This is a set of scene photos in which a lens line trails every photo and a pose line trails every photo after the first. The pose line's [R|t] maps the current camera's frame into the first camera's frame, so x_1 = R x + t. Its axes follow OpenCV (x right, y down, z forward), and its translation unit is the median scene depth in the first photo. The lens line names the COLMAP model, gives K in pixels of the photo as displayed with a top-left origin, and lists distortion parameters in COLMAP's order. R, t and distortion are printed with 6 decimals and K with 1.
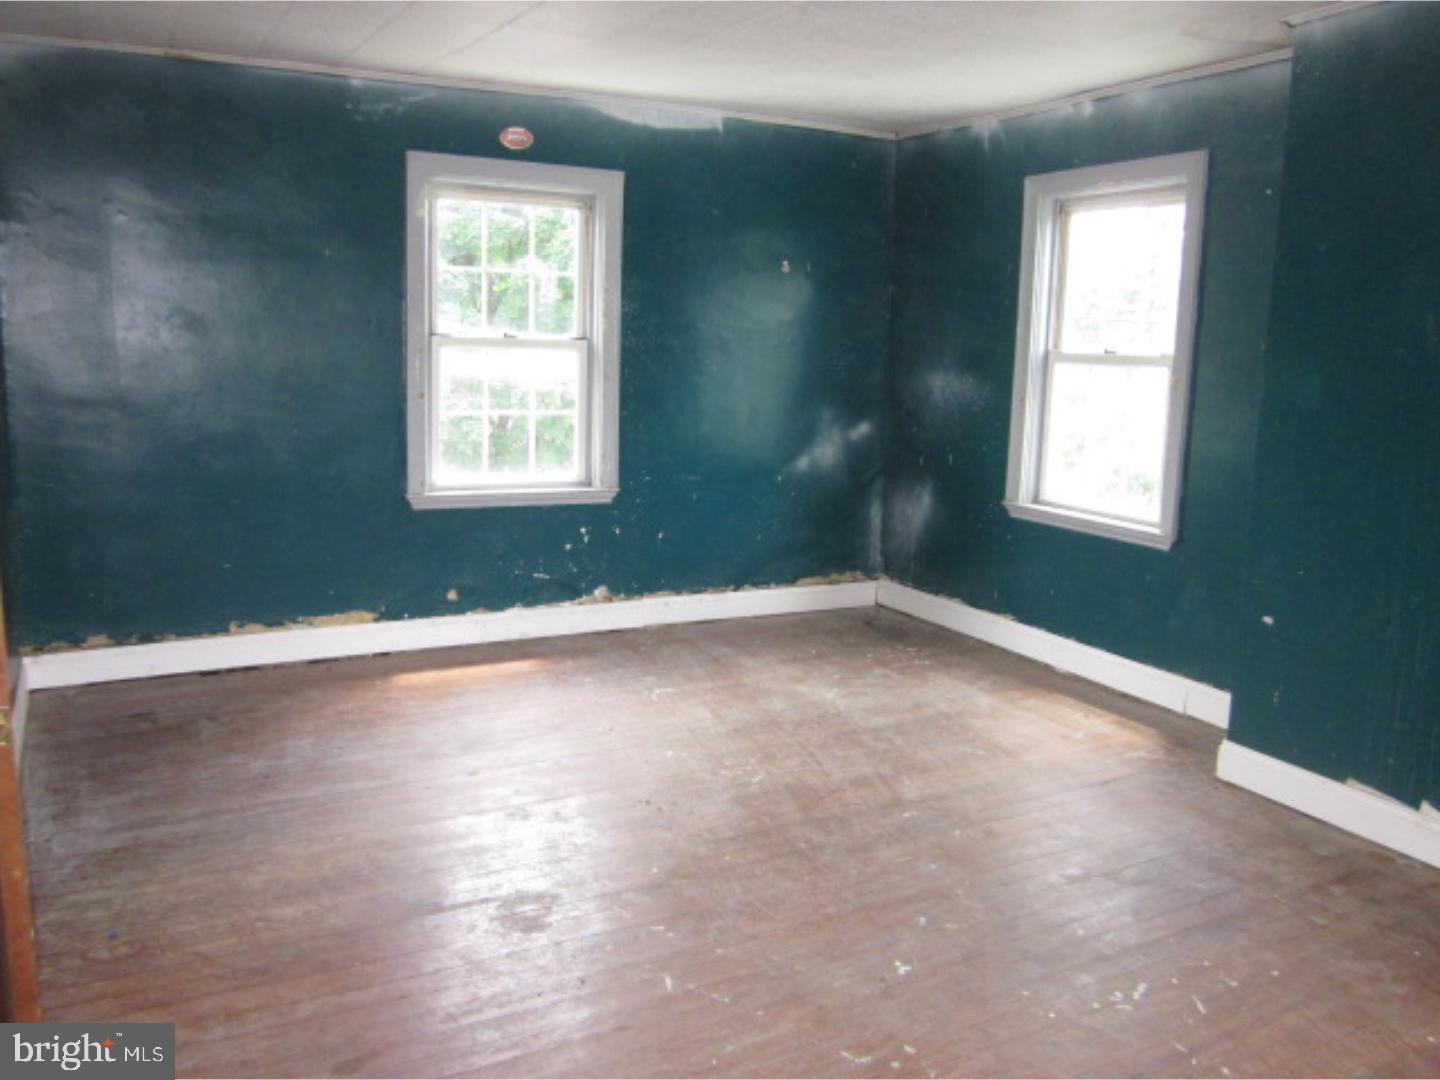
lens RADIAL K [[1172.3, 0, 720.0], [0, 1172.3, 540.0], [0, 0, 1]] dist [-0.061087, 0.015345]
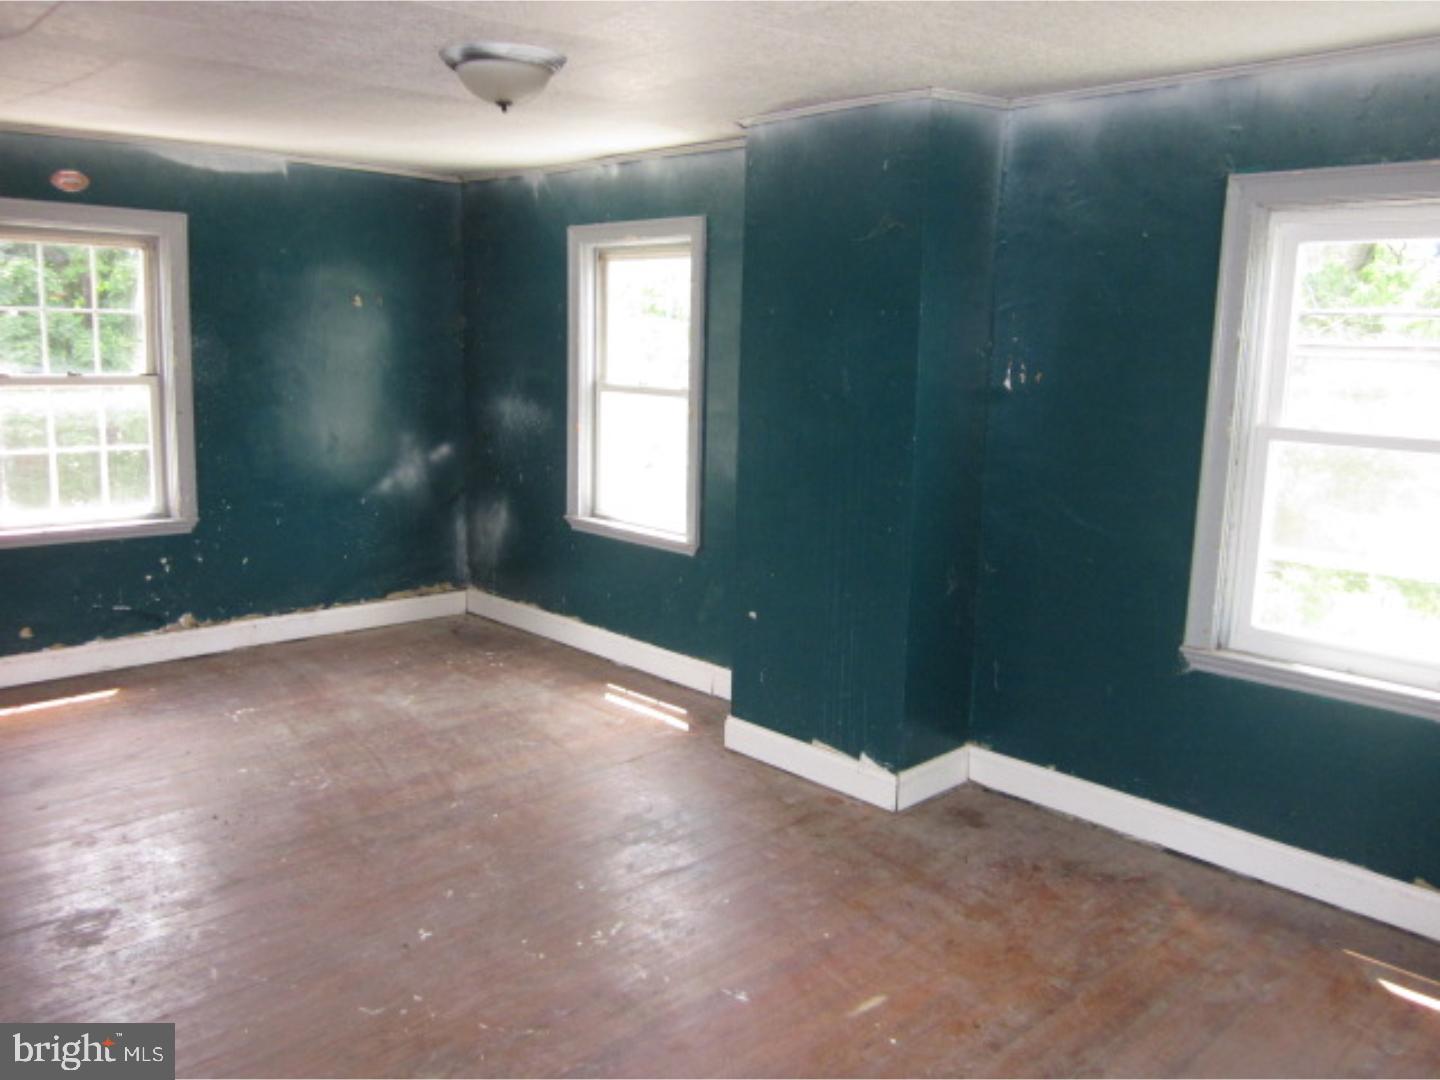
lens RADIAL K [[1172.3, 0, 720.0], [0, 1172.3, 540.0], [0, 0, 1]] dist [-0.061087, 0.015345]
pose [[0.958028, -0.048412, 0.282559, 0.078194], [0.046190, 0.998827, 0.014526, -0.022485], [-0.282931, -0.000865, 0.959140, -0.133537]]
